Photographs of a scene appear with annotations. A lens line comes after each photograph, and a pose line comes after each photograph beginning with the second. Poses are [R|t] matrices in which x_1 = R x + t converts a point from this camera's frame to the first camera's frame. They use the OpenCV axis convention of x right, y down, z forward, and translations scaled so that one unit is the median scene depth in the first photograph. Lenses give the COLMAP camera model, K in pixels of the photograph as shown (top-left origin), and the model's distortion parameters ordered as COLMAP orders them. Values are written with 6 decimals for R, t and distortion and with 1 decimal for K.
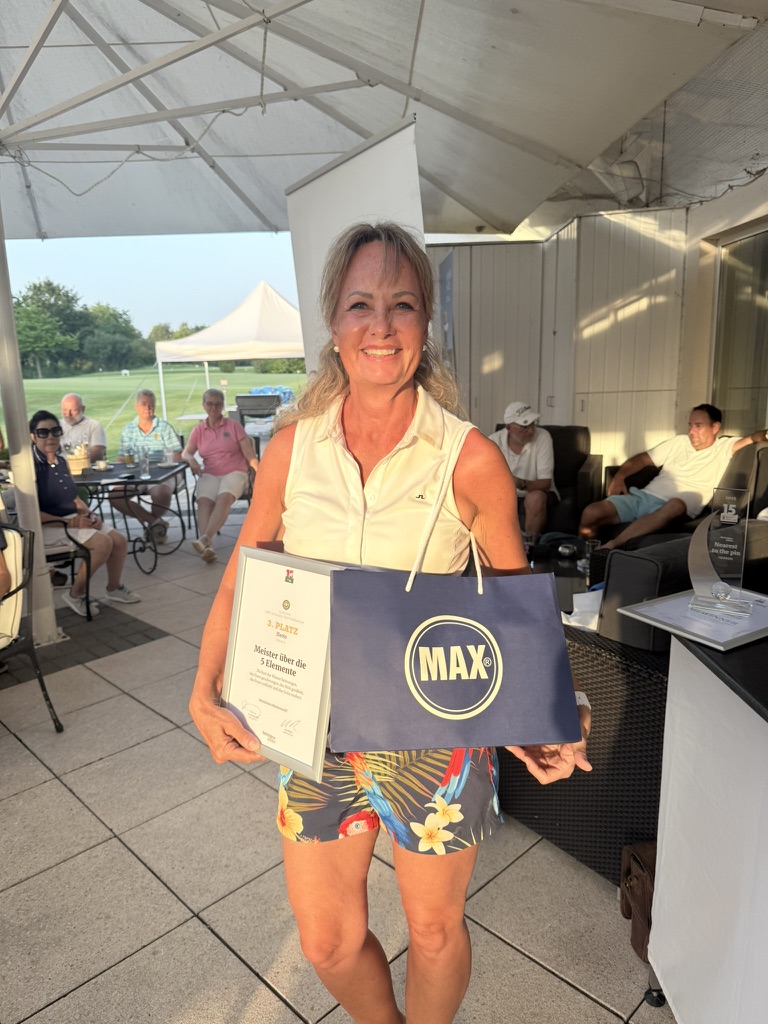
lens RADIAL K [[716.3, 0, 372.7], [0, 716.3, 519.2], [0, 0, 1]] dist [-0.021170, -0.005765]
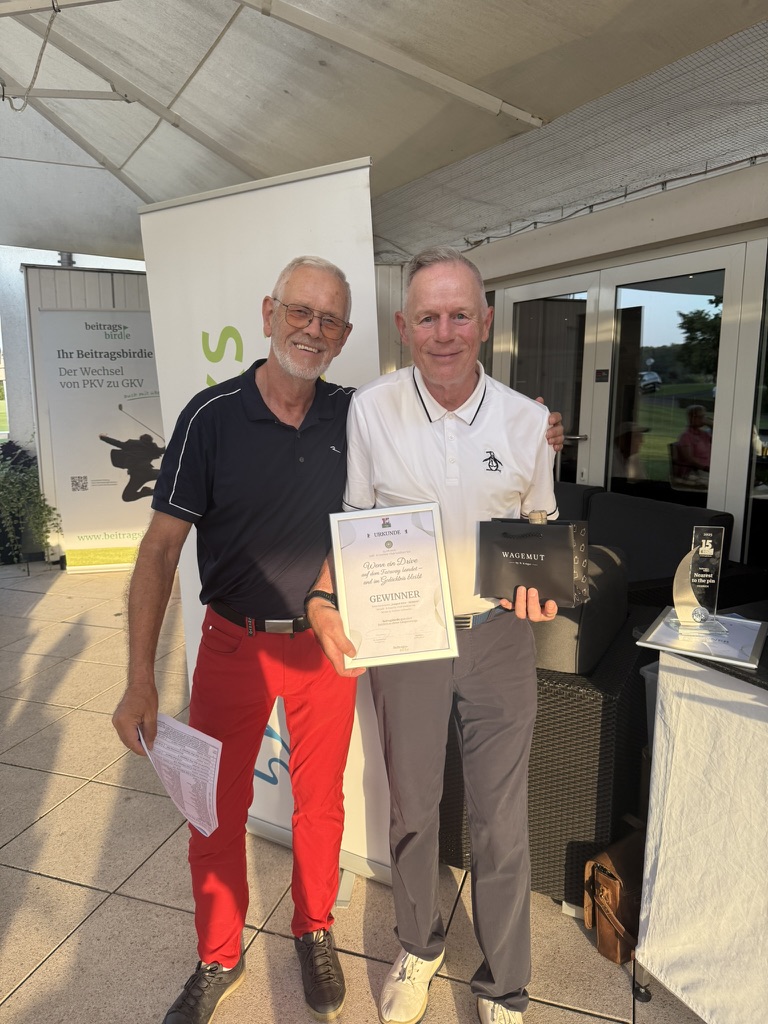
lens RADIAL K [[705.6, 0, 384.0], [0, 705.6, 512.0], [0, 0, 1]] dist [-0.001091, -0.023558]
pose [[0.884727, -0.051571, 0.463249, -0.199395], [0.075035, 0.996656, -0.032352, -0.027520], [-0.460031, 0.063382, 0.885638, 0.087150]]
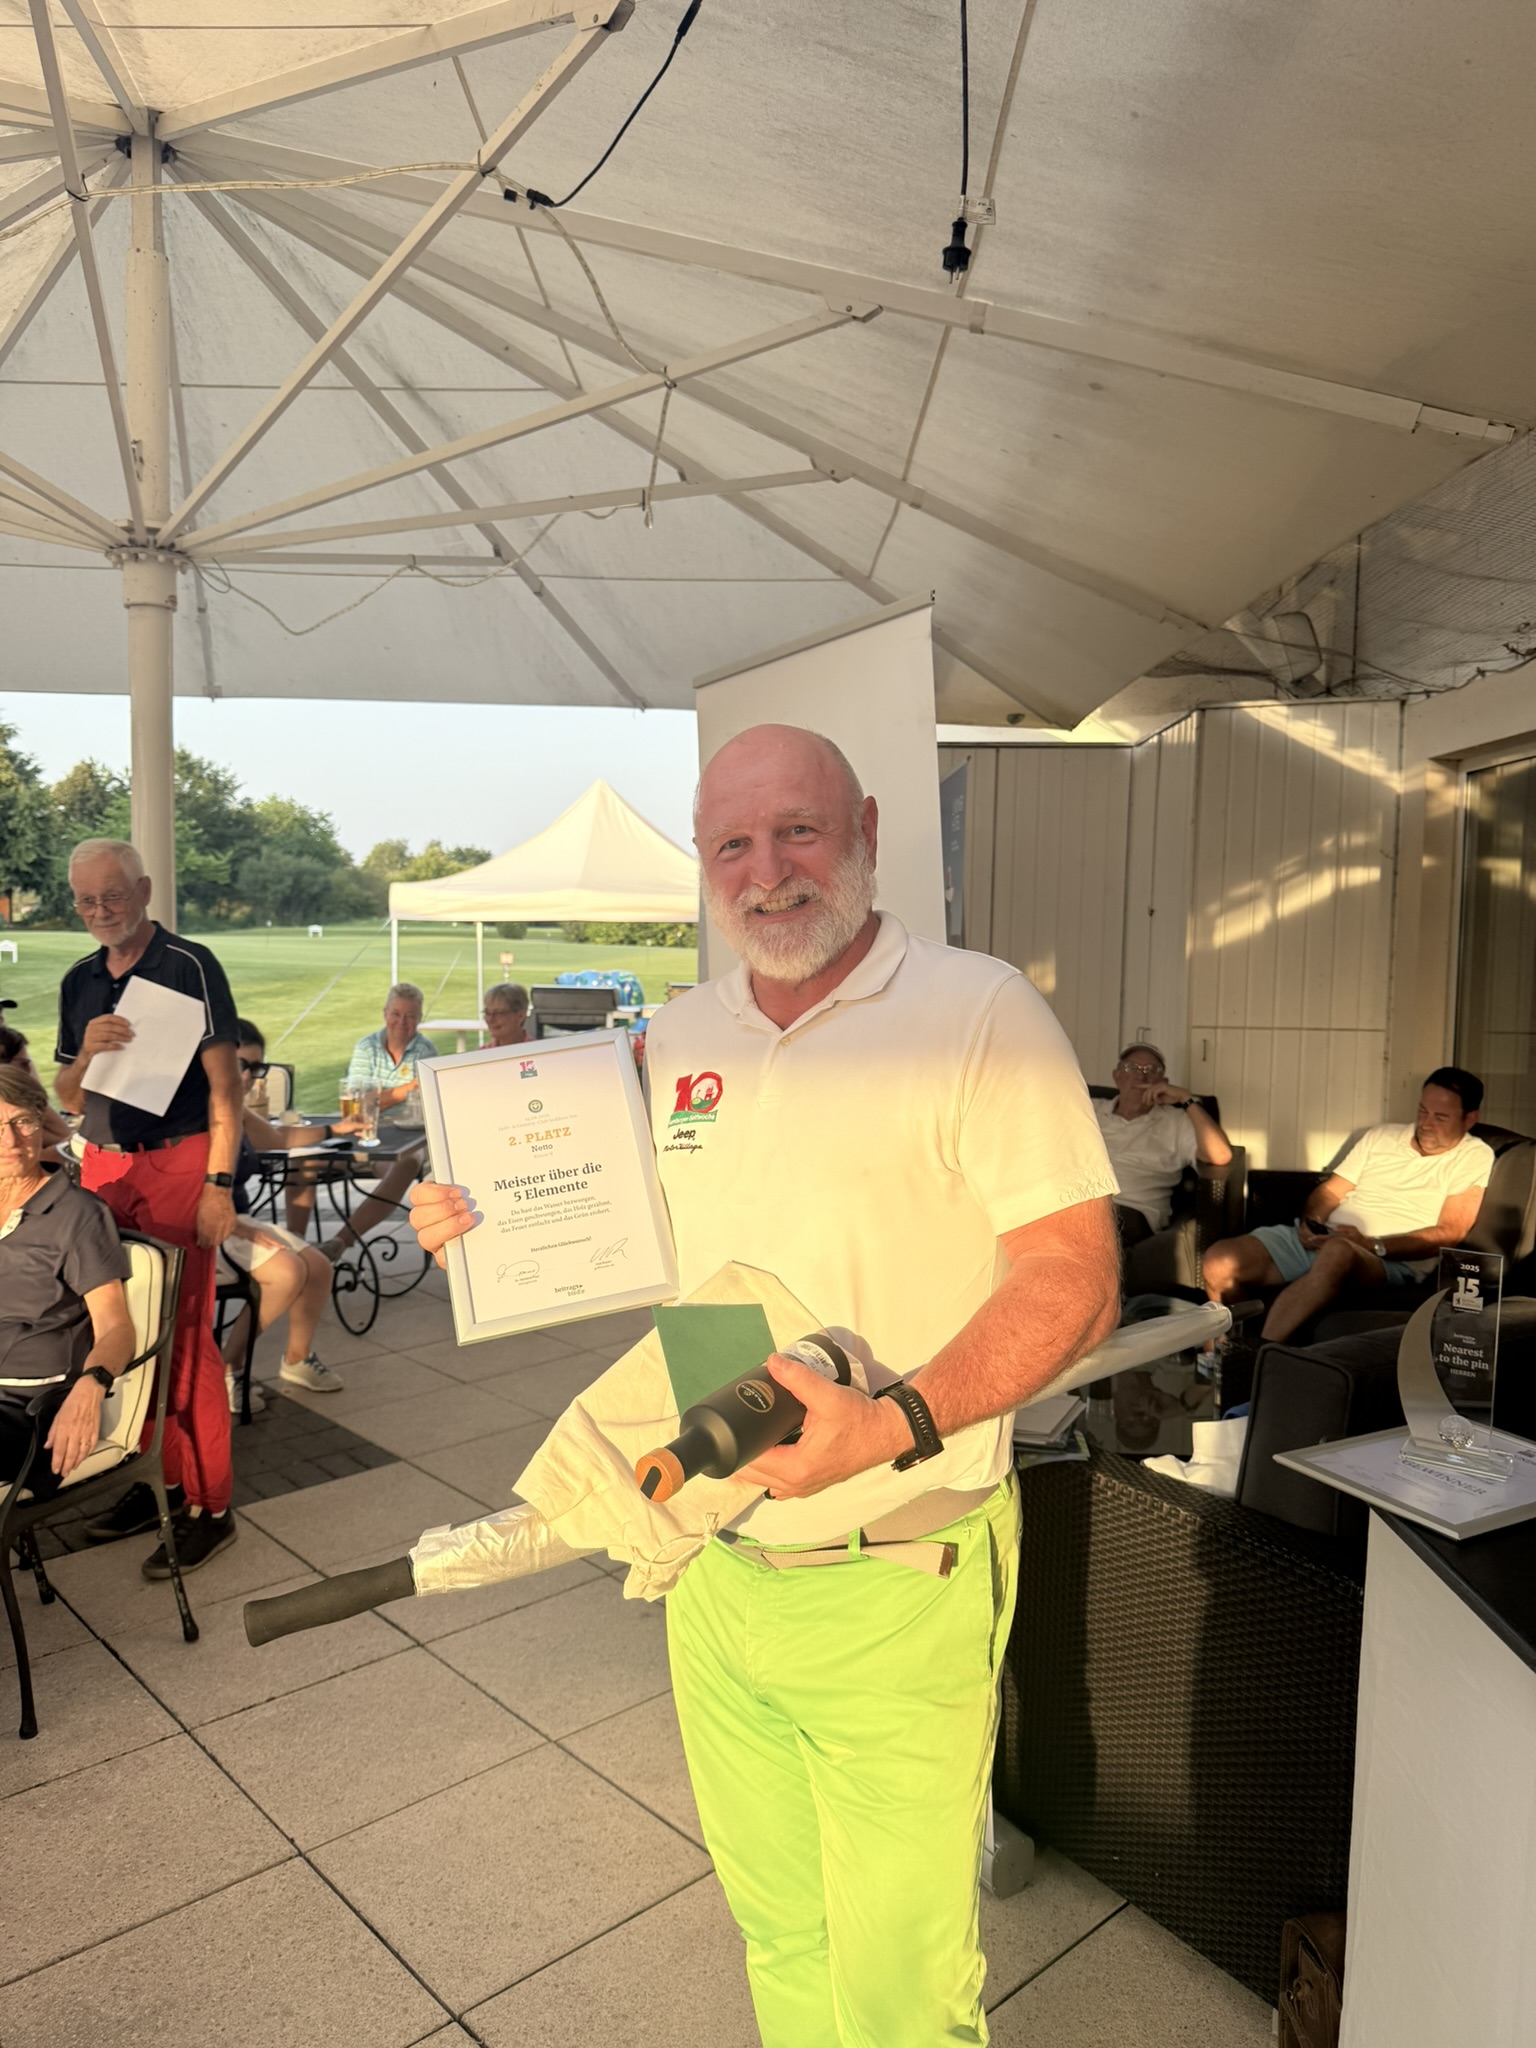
lens RADIAL K [[1415.1, 0, 762.4], [0, 1415.1, 1031.5], [0, 0, 1]] dist [0.001015, -0.022778]
pose [[0.998660, 0.048129, -0.019026, -0.023068], [-0.050402, 0.987935, -0.146436, -0.008808], [0.011749, 0.147199, 0.989037, -0.067350]]
